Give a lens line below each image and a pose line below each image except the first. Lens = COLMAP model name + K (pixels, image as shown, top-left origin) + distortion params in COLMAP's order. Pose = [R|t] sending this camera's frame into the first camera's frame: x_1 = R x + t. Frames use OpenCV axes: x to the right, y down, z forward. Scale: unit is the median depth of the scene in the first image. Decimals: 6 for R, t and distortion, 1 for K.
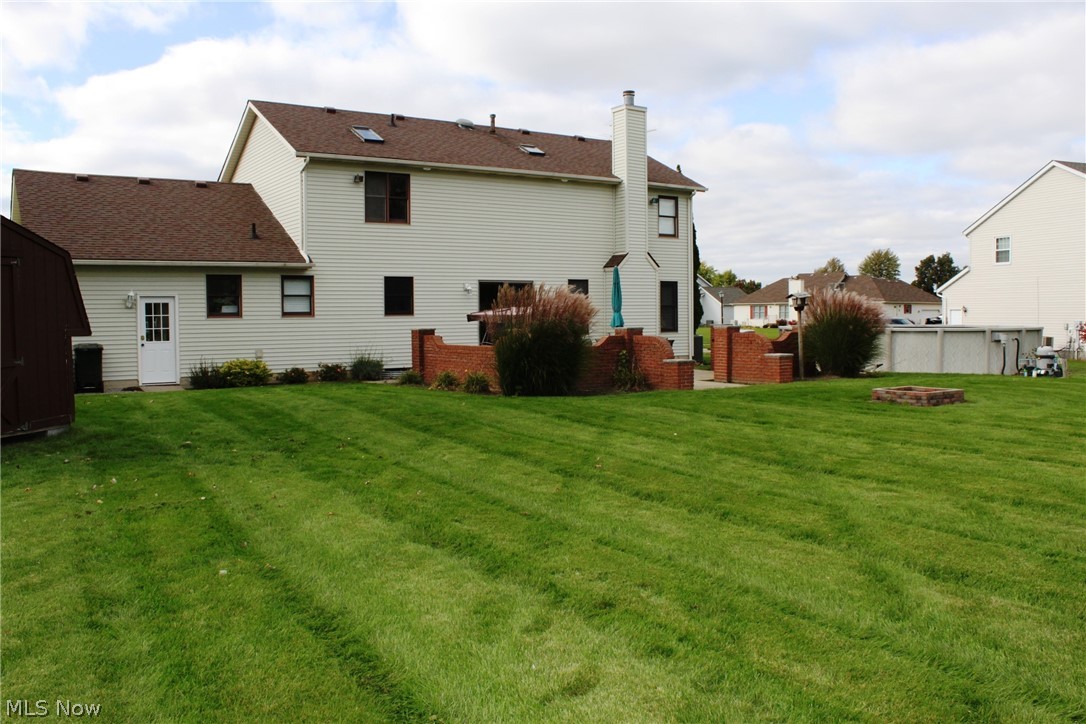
lens RADIAL K [[911.0, 0, 542.8], [0, 911.0, 363.4], [0, 0, 1]] dist [-0.010426, -0.009617]
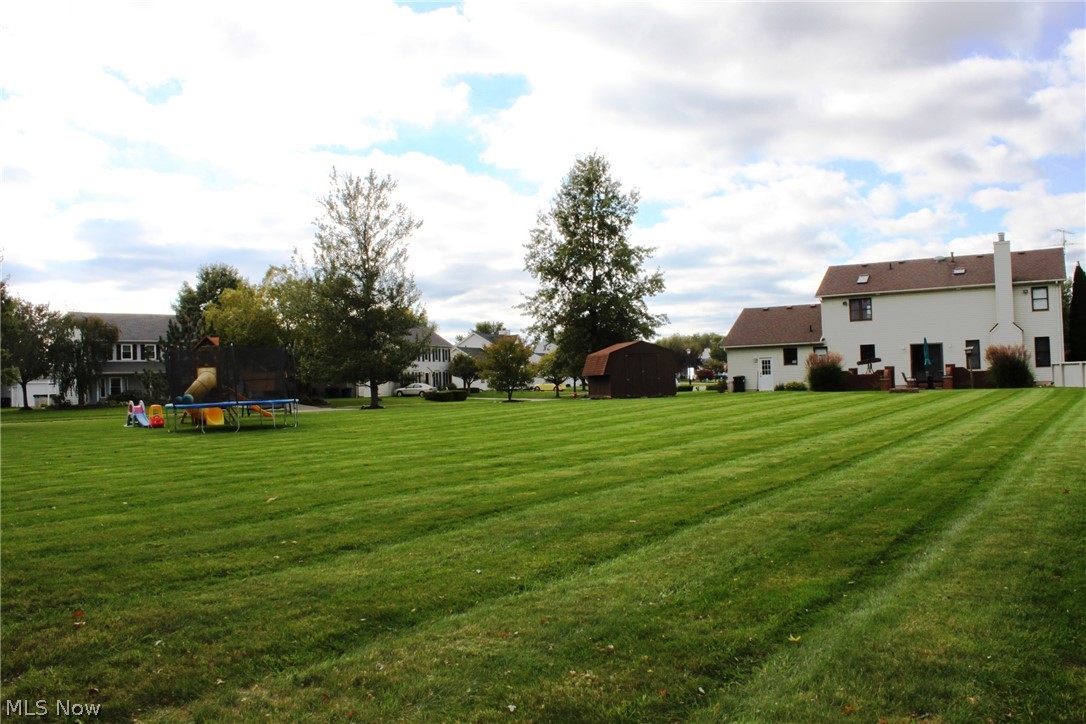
lens RADIAL K [[911.0, 0, 543.1], [0, 911.0, 363.9], [0, 0, 1]] dist [-0.010426, -0.009617]
pose [[0.446299, -0.007449, -0.894853, 1.461829], [-0.007663, 0.999897, -0.012145, -0.016157], [0.894851, 0.012277, 0.446196, -0.678337]]
